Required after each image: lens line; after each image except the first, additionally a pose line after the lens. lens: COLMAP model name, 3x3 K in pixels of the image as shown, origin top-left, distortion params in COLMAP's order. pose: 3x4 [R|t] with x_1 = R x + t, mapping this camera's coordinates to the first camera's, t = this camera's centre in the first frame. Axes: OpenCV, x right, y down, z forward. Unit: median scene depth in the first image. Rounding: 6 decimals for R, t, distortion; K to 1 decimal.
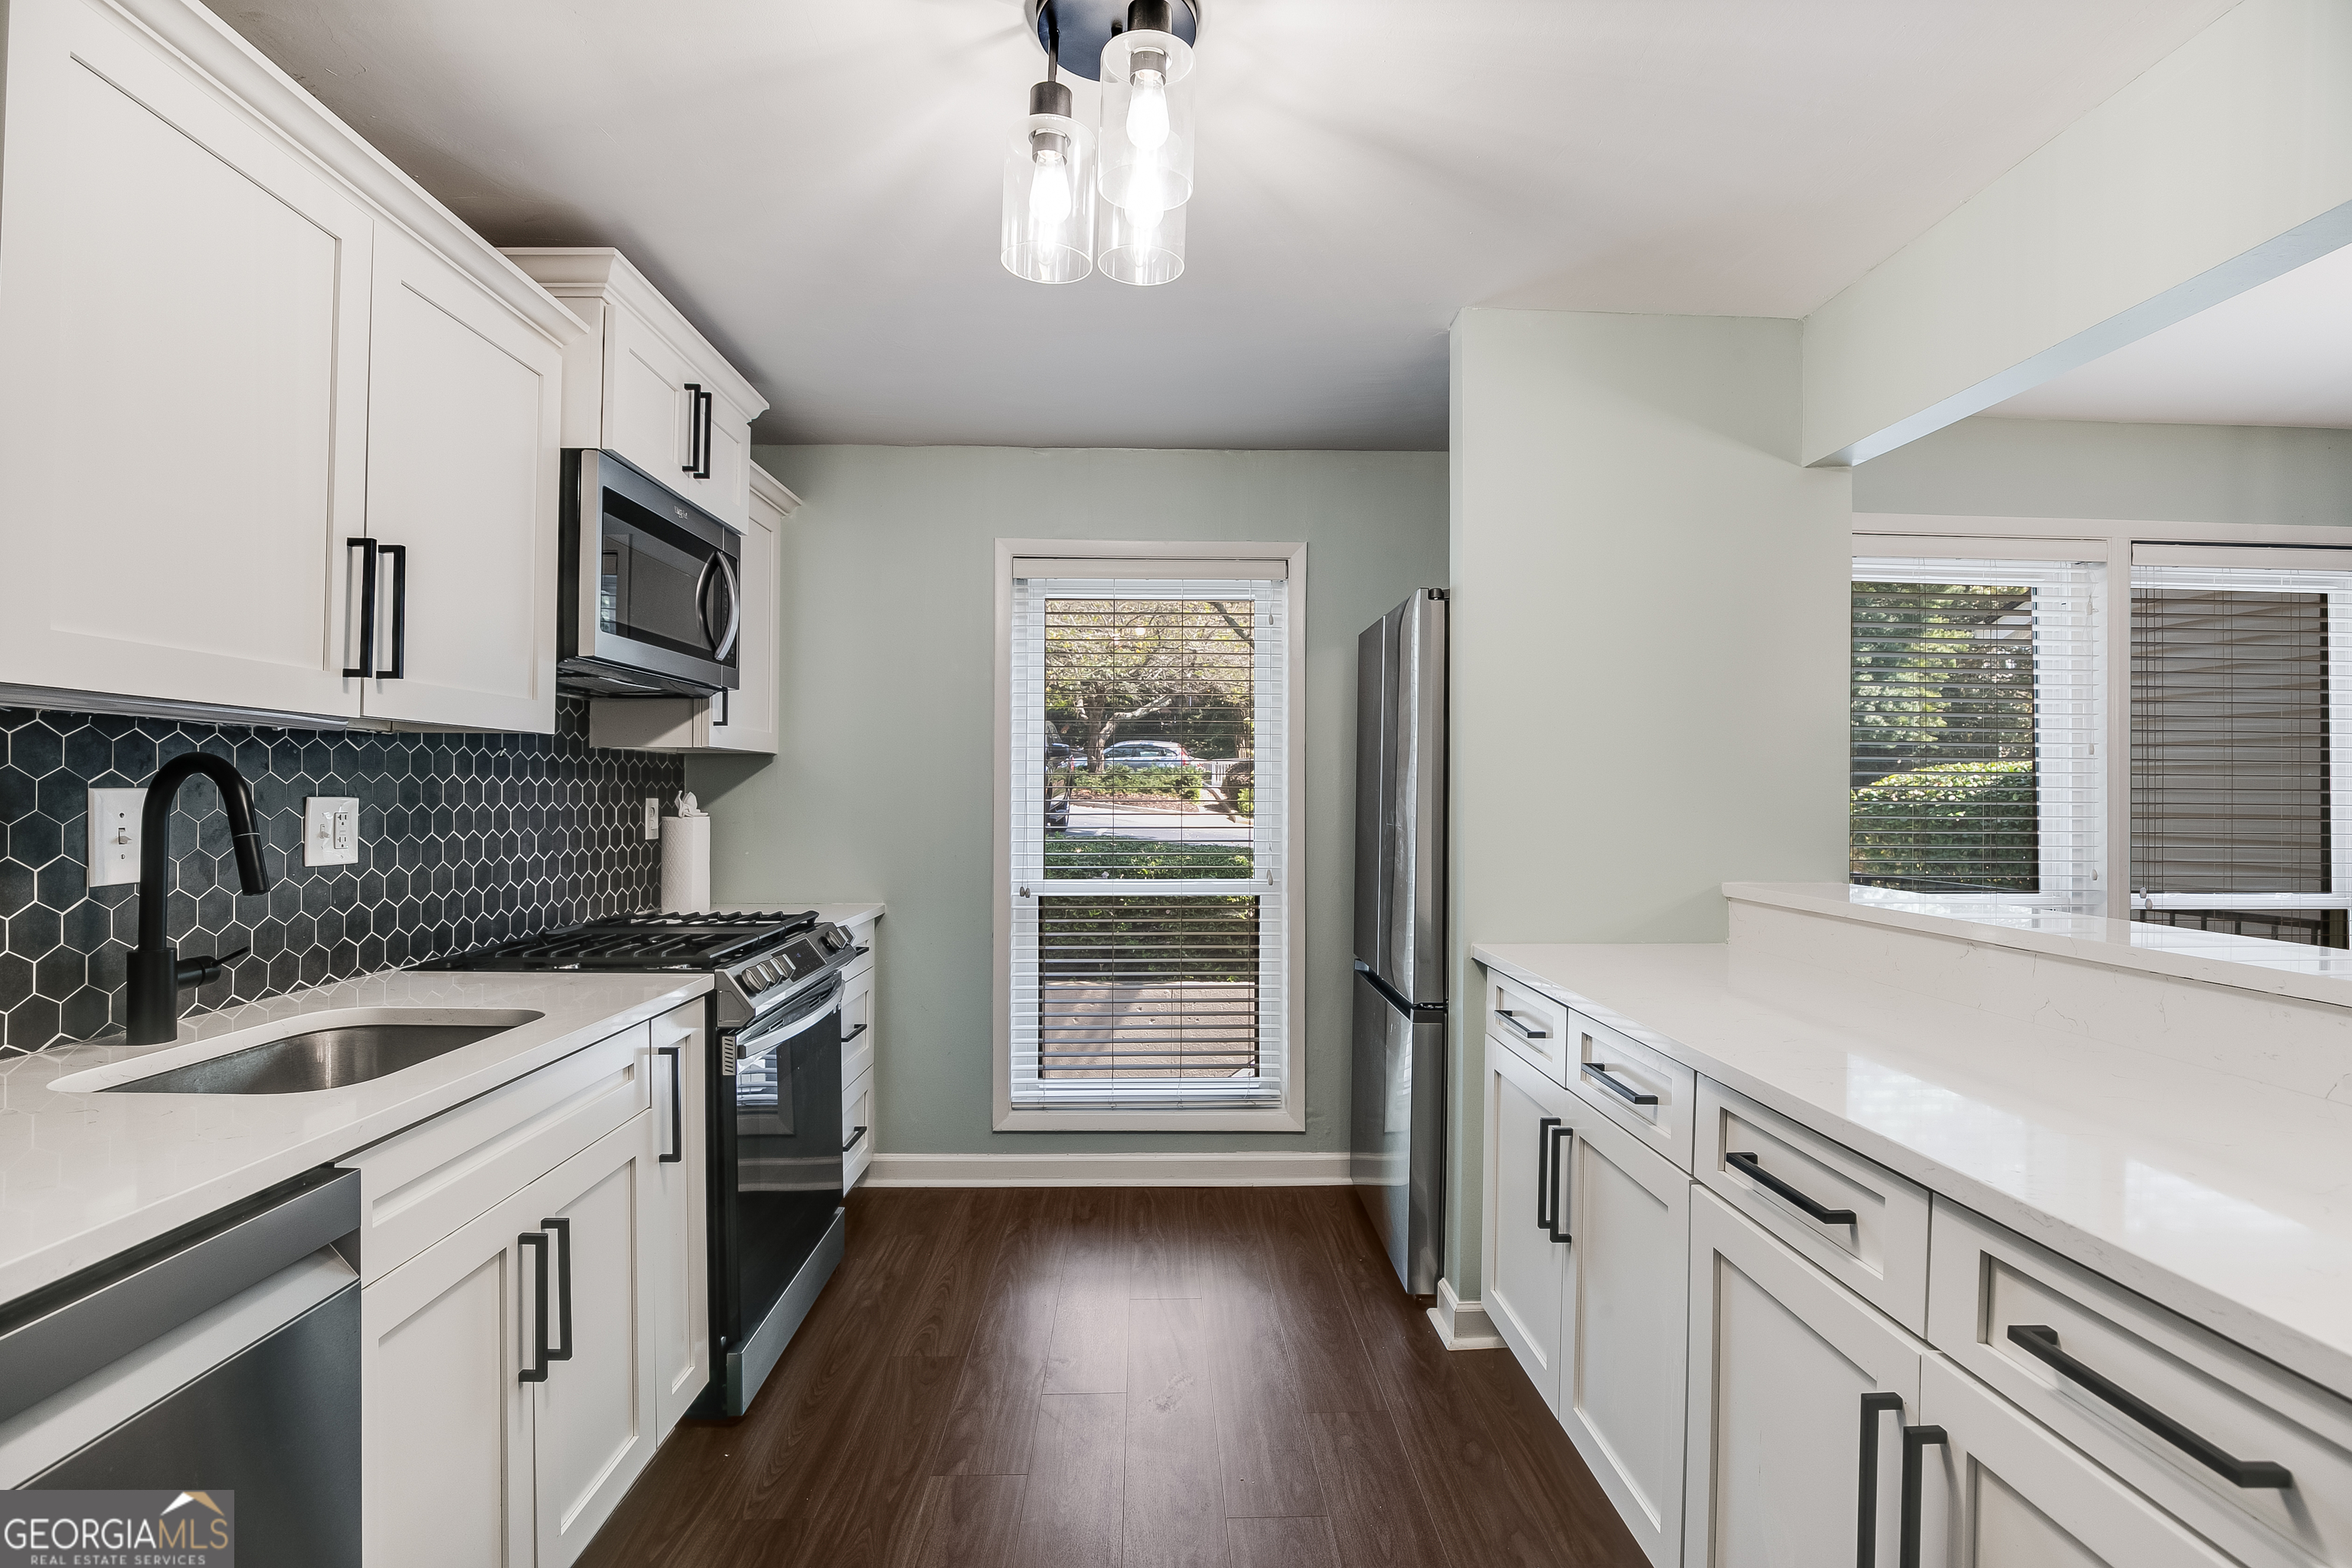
lens RADIAL K [[1095.7, 0, 1177.2], [0, 1095.7, 791.1], [0, 0, 1]] dist [-0.013470, 0.008790]
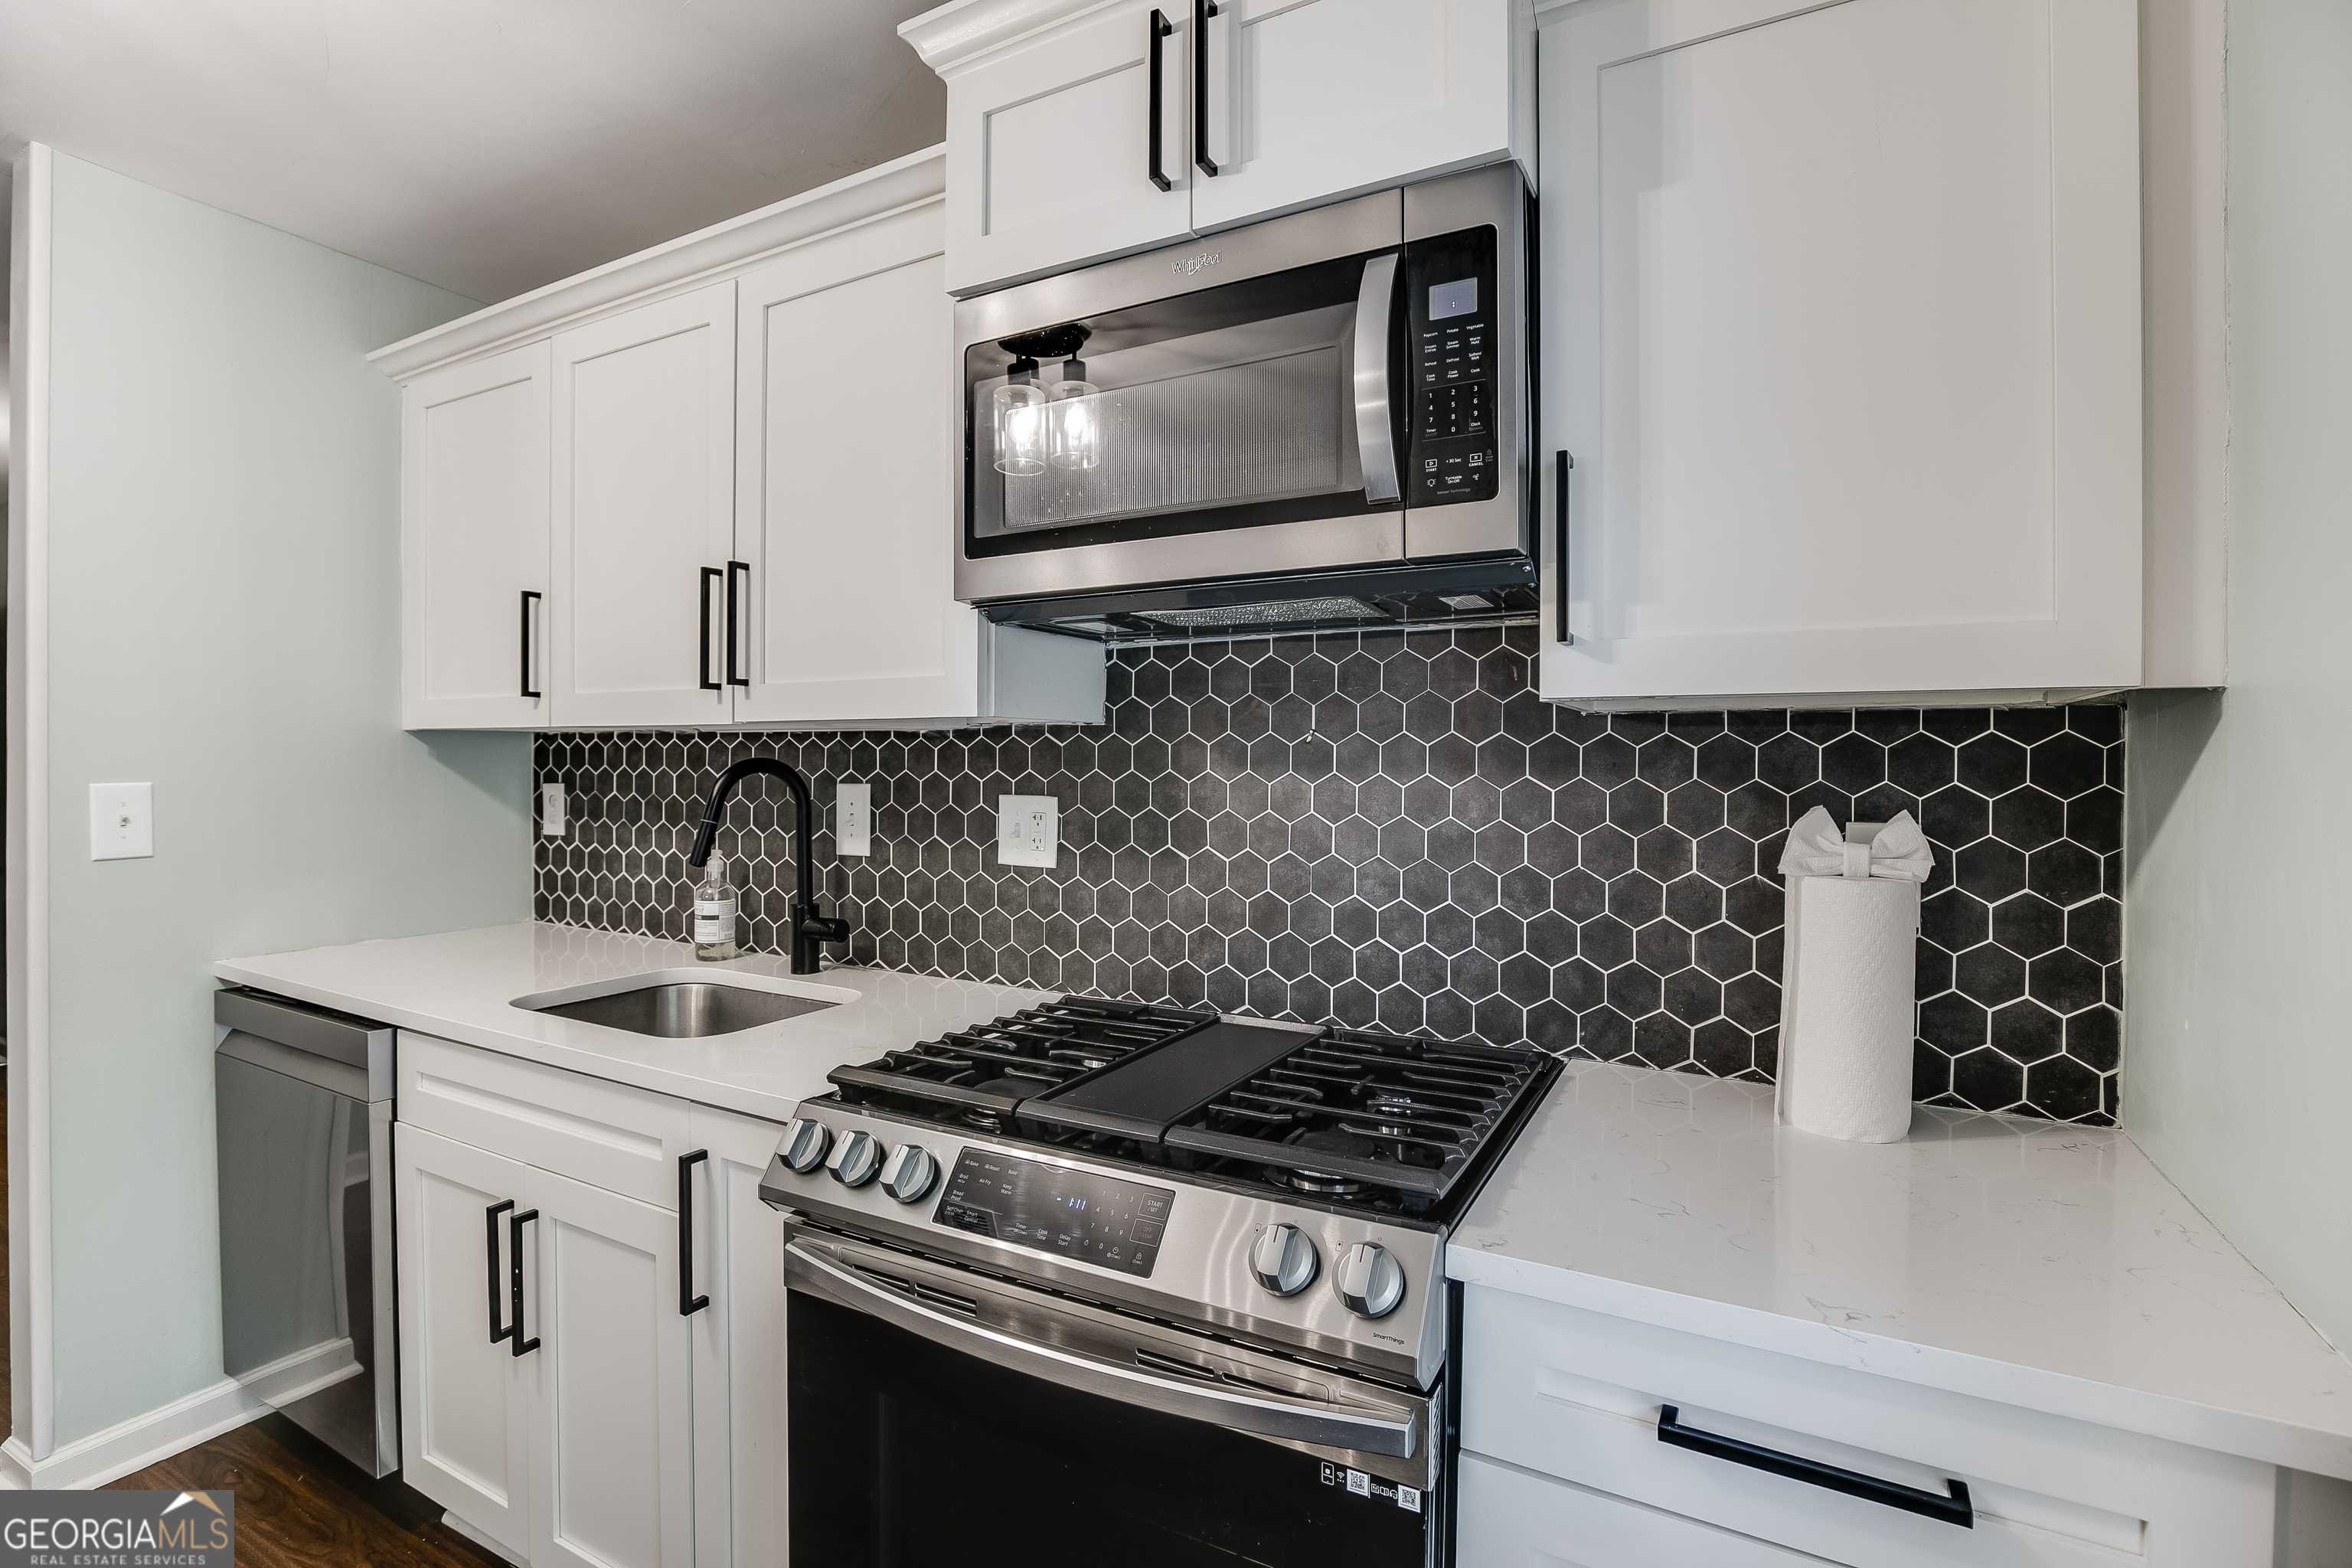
lens RADIAL K [[1075.1, 0, 1180.9], [0, 1075.1, 760.8], [0, 0, 1]] dist [-0.026421, -0.000122]
pose [[-0.498584, -0.021591, -0.866572, -0.011619], [-0.012951, 0.999764, -0.017458, -0.007997], [0.866744, 0.002519, -0.498746, 1.189778]]
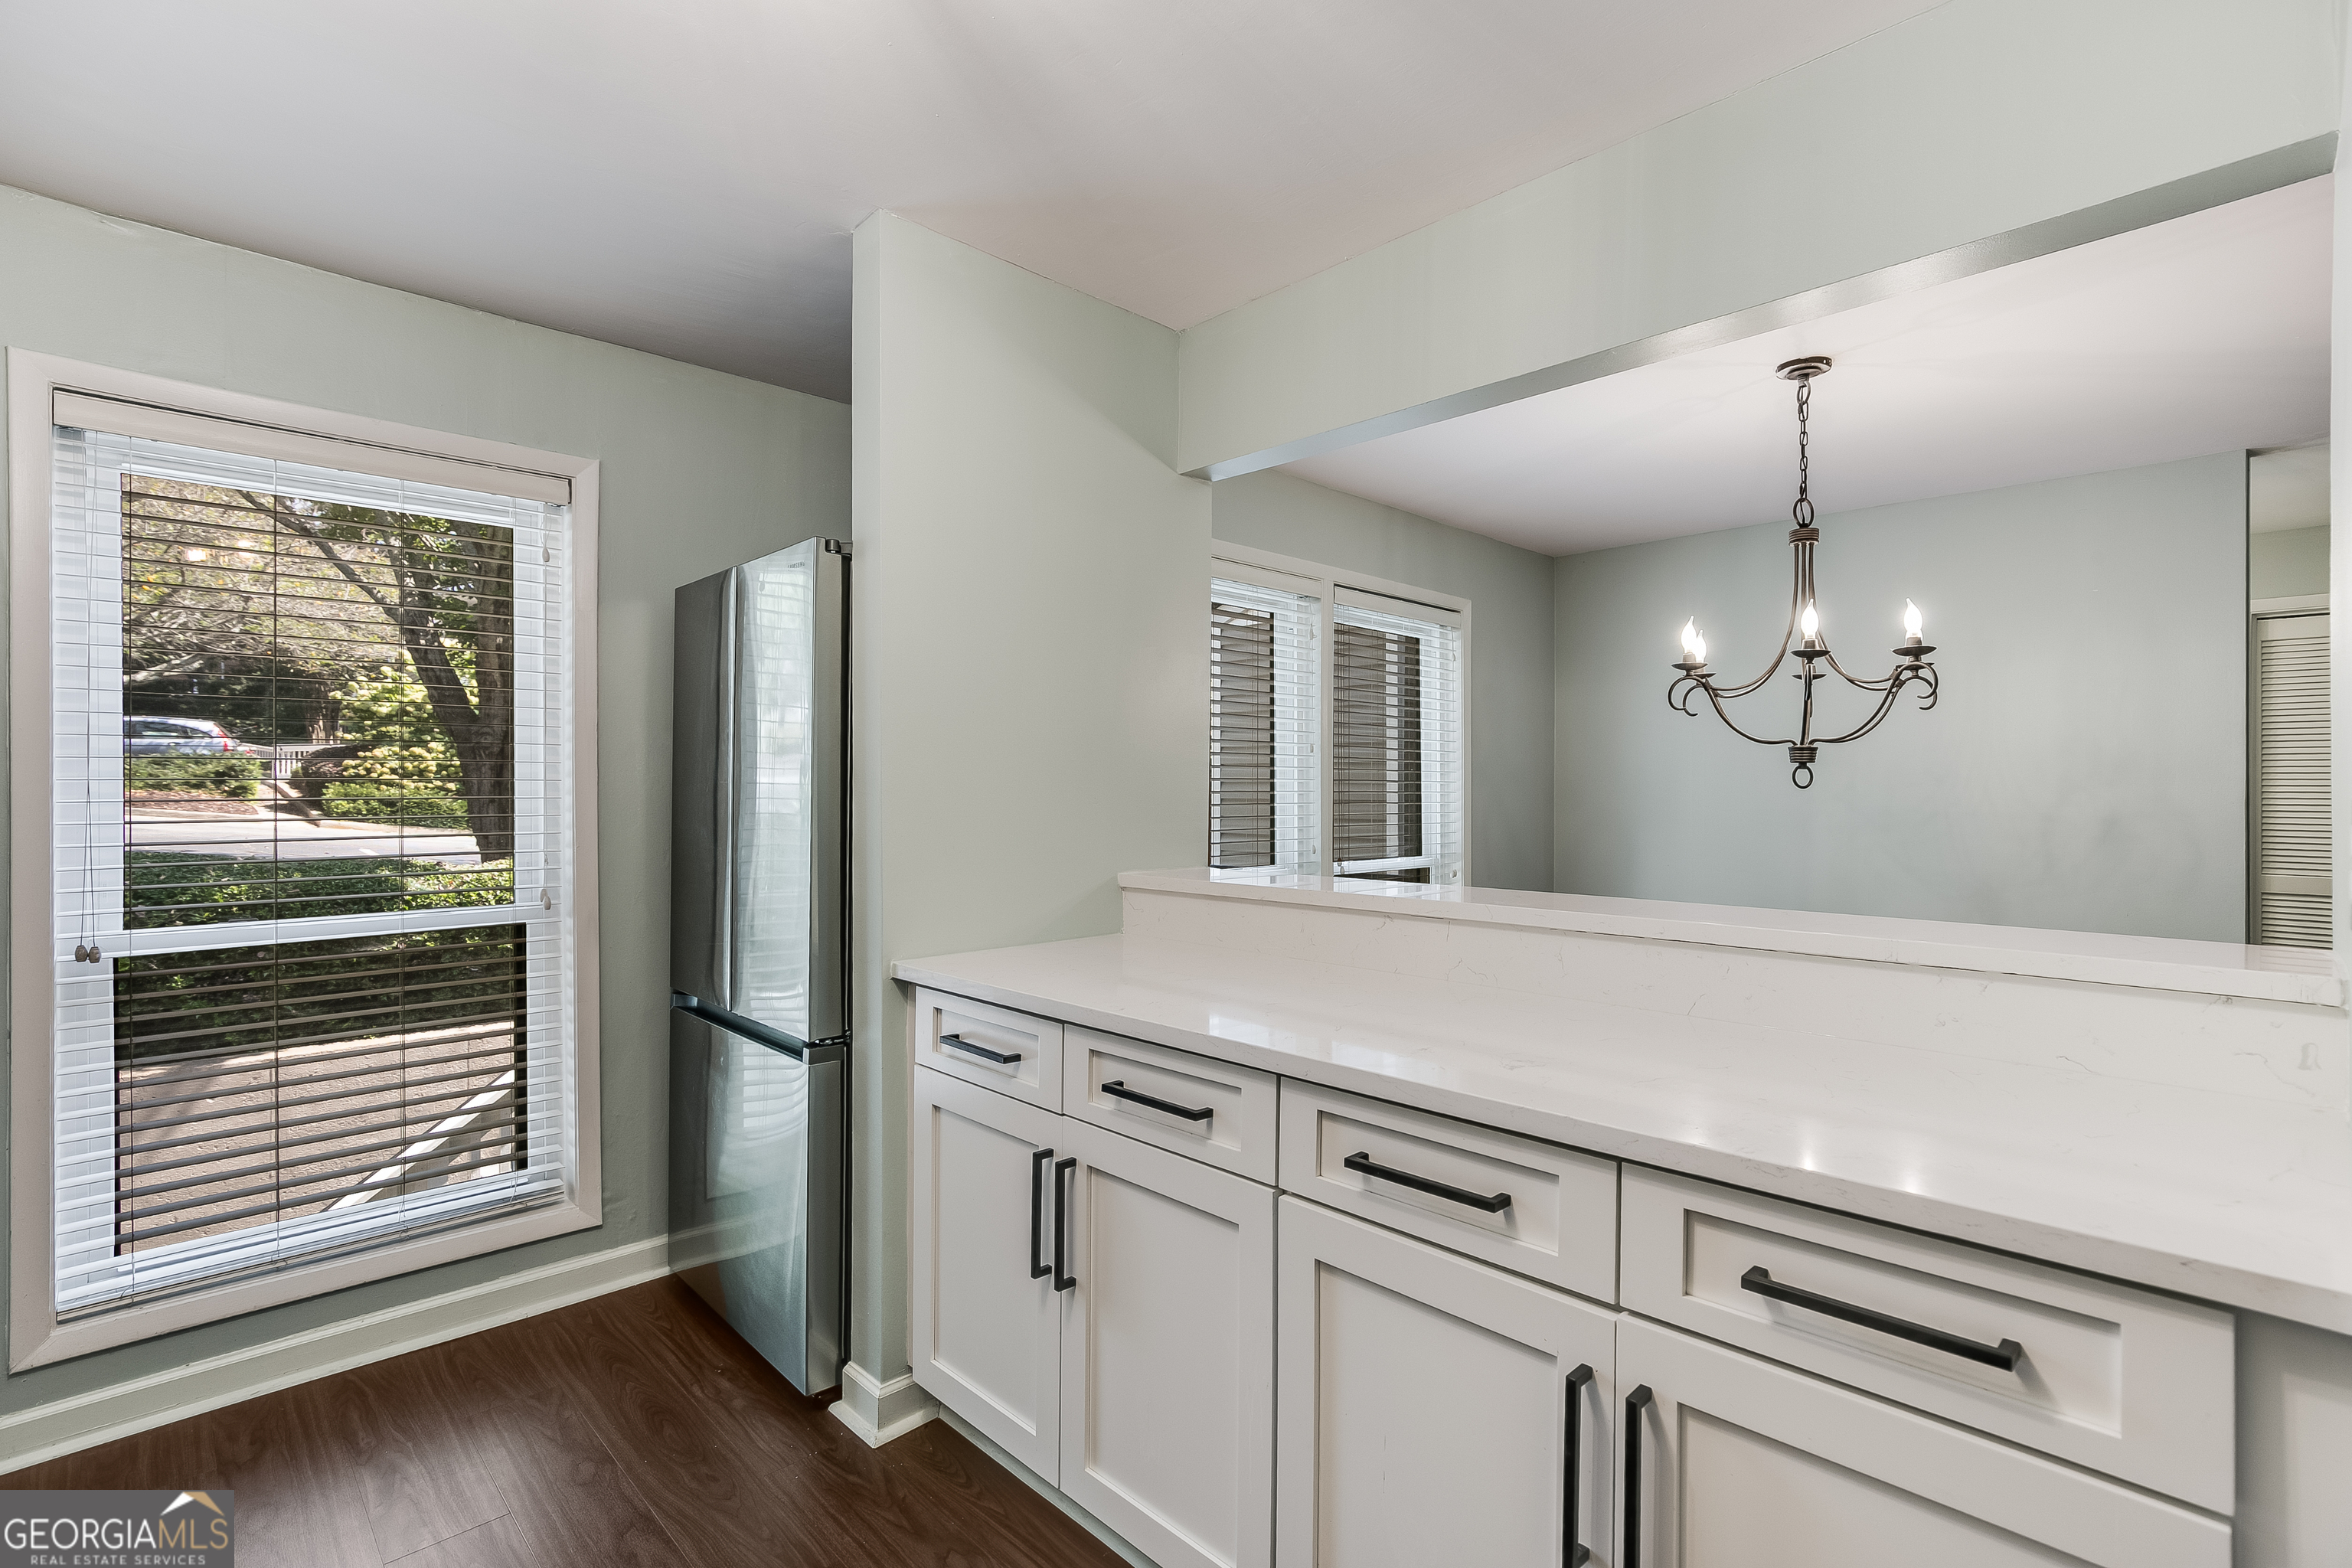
lens RADIAL K [[1095.7, 0, 1177.2], [0, 1095.7, 791.1], [0, 0, 1]] dist [-0.013470, 0.008790]
pose [[0.738976, -0.007368, 0.673691, -0.133217], [0.003406, 0.999968, 0.007201, 0.001237], [-0.673723, -0.003026, 0.738978, 0.210267]]
